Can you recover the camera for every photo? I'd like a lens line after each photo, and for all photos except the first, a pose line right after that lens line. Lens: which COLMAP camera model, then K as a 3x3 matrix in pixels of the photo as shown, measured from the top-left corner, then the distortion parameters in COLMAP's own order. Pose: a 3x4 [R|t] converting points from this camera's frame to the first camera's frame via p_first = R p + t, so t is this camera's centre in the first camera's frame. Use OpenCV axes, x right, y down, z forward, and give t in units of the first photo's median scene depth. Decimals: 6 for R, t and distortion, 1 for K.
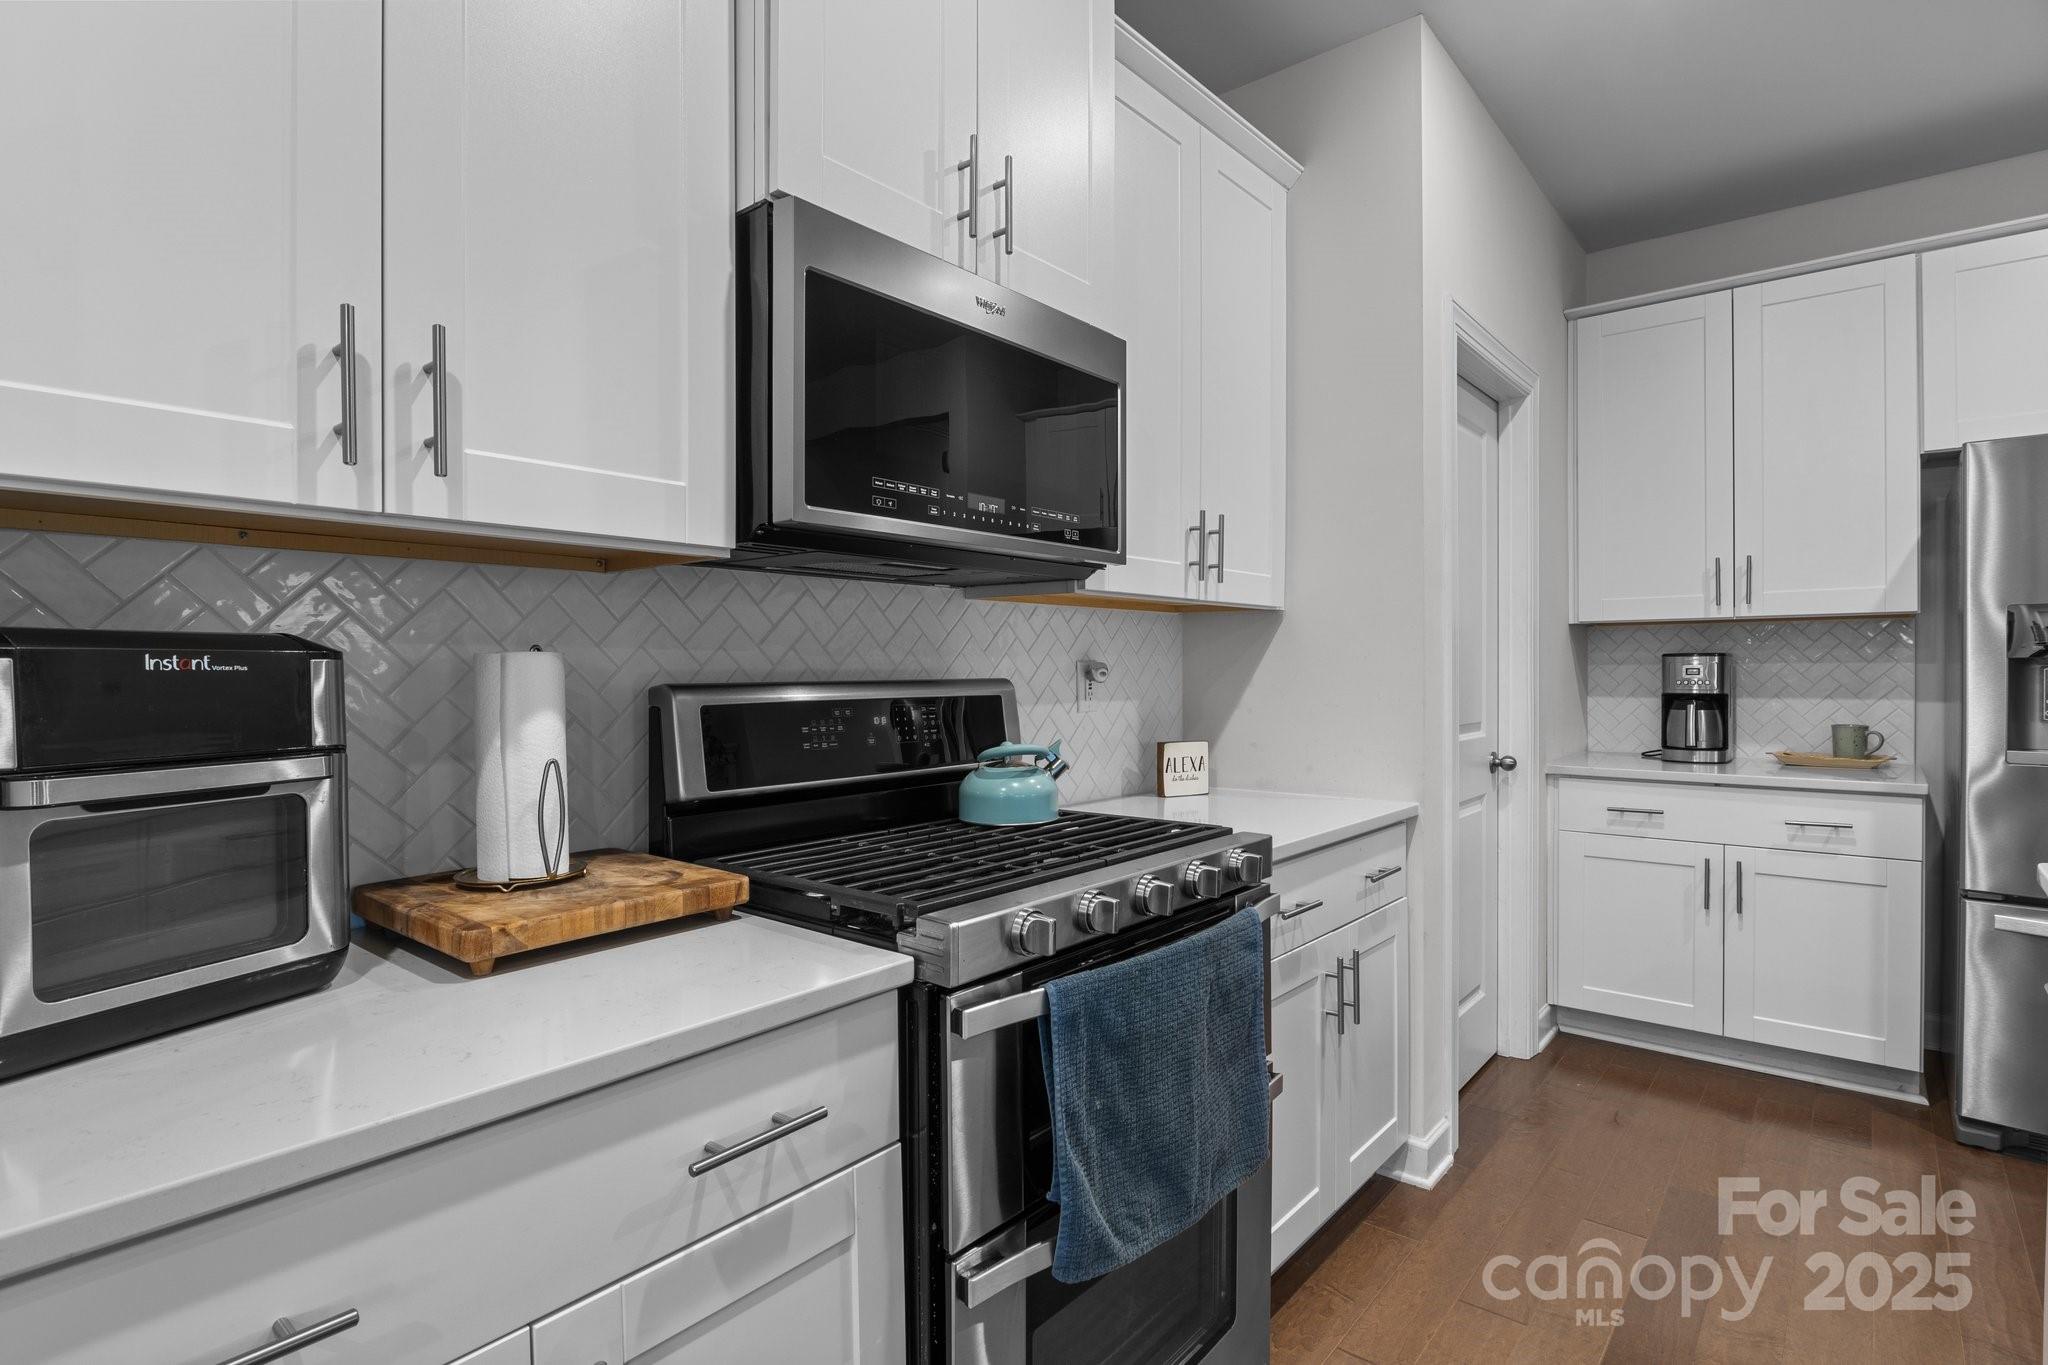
lens RADIAL K [[1023.8, 0, 1016.7], [0, 1023.8, 668.7], [0, 0, 1]] dist [-0.013631, -0.000194]
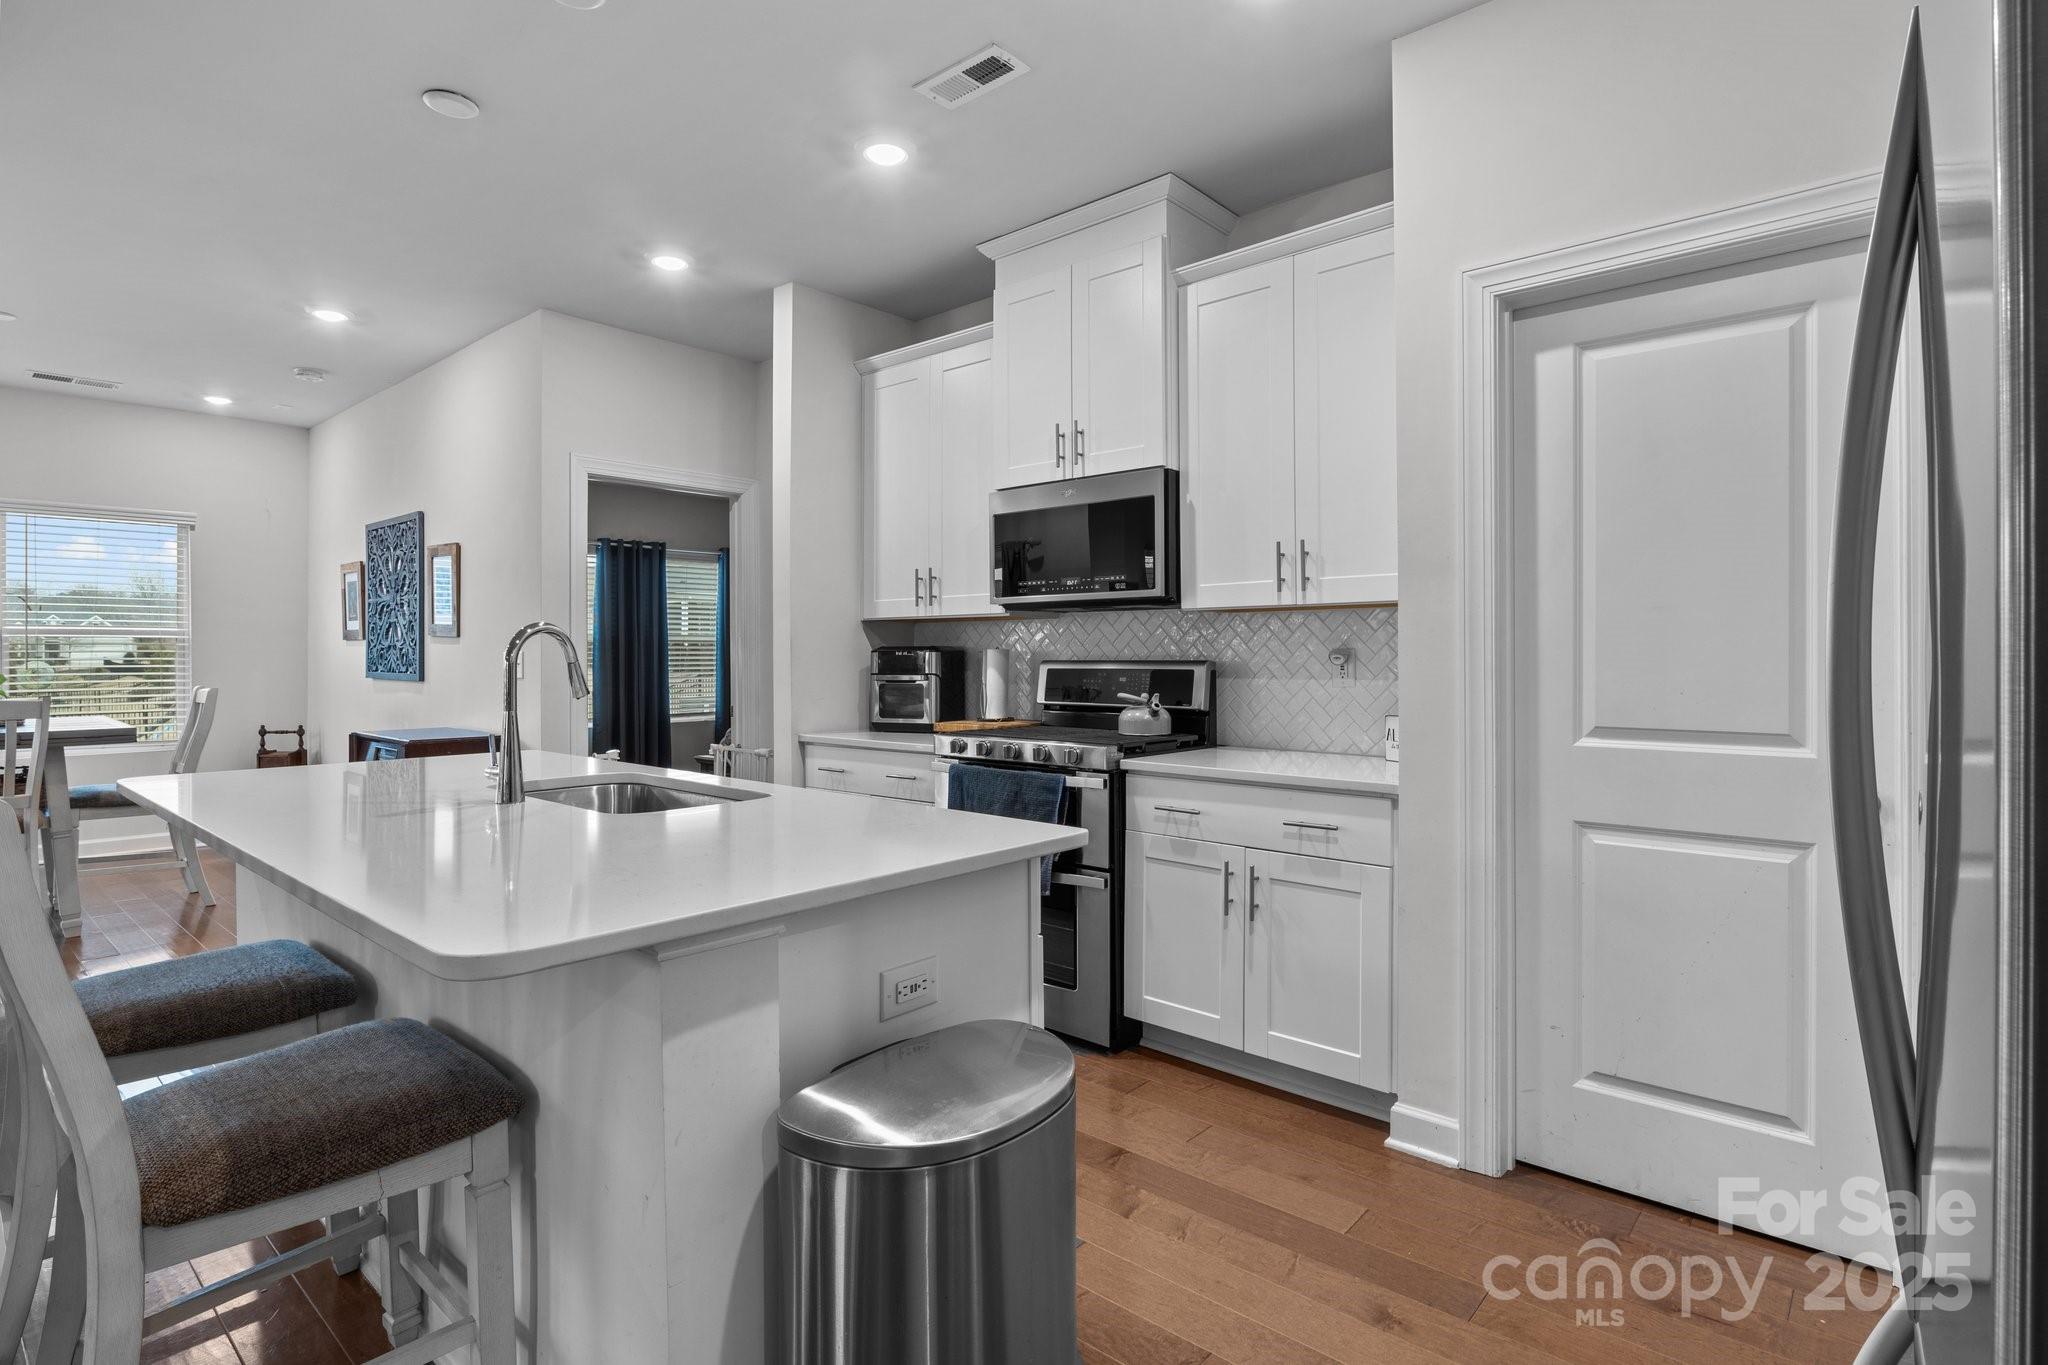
lens RADIAL K [[1024.6, 0, 1022.7], [0, 1024.6, 661.8], [0, 0, 1]] dist [-0.003956, 0.000032]
pose [[-0.028615, 0.011406, -0.999525, 1.565954], [0.001087, 0.999935, 0.011379, -0.008028], [0.999590, -0.000761, -0.028626, 0.683687]]
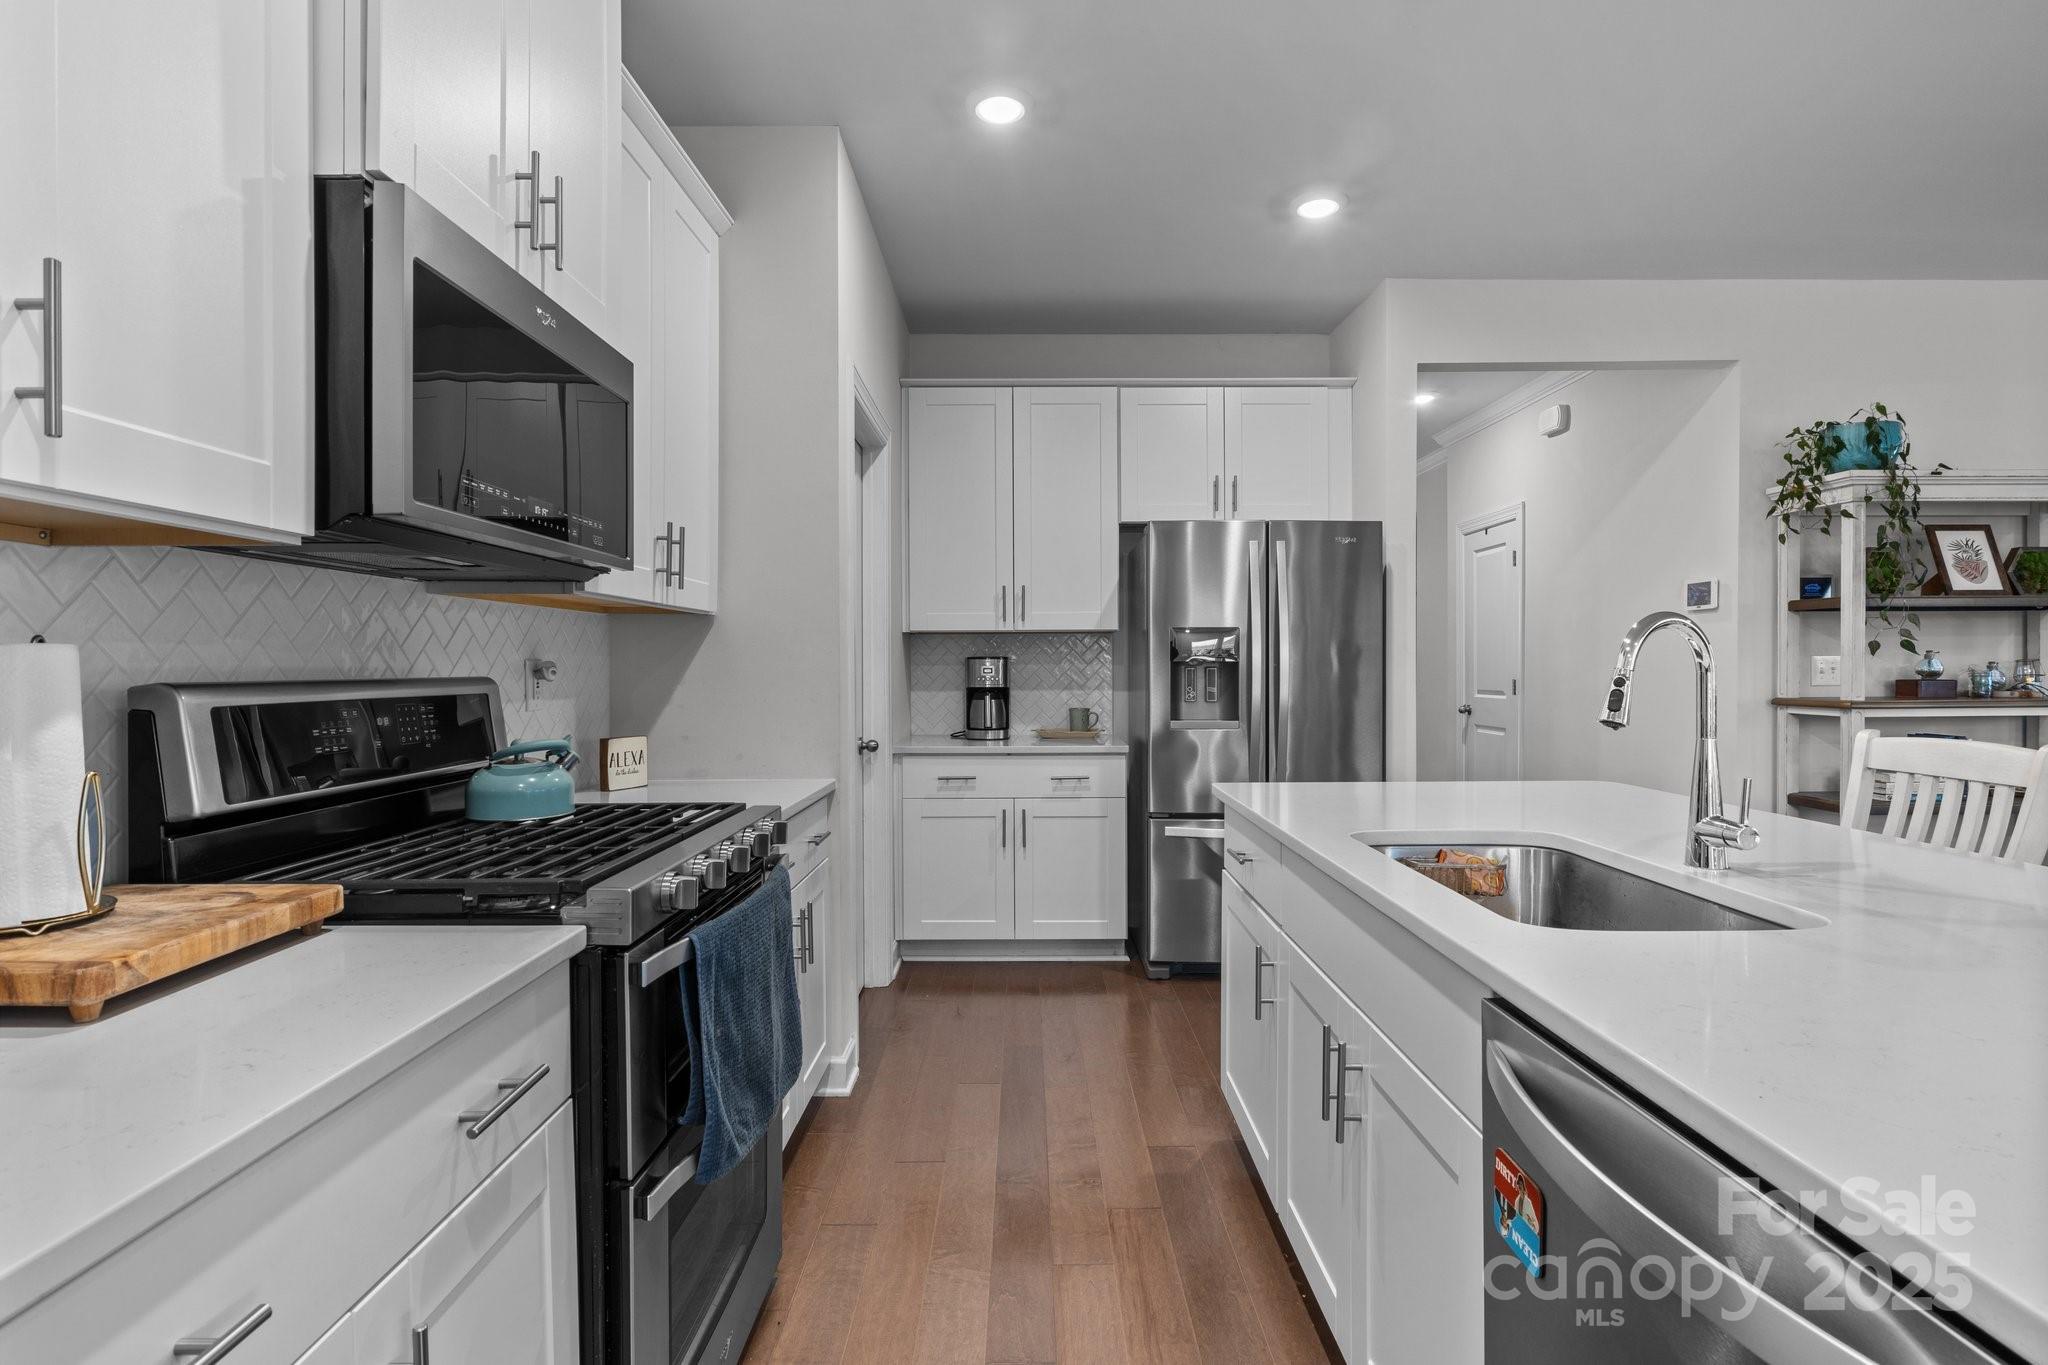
lens RADIAL K [[1024.6, 0, 1022.7], [0, 1024.6, 661.8], [0, 0, 1]] dist [-0.003956, 0.000032]
pose [[0.768836, 0.005140, 0.639425, -0.224806], [-0.000136, 0.999969, -0.007874, 0.002532], [-0.639445, 0.005967, 0.768813, -0.078497]]
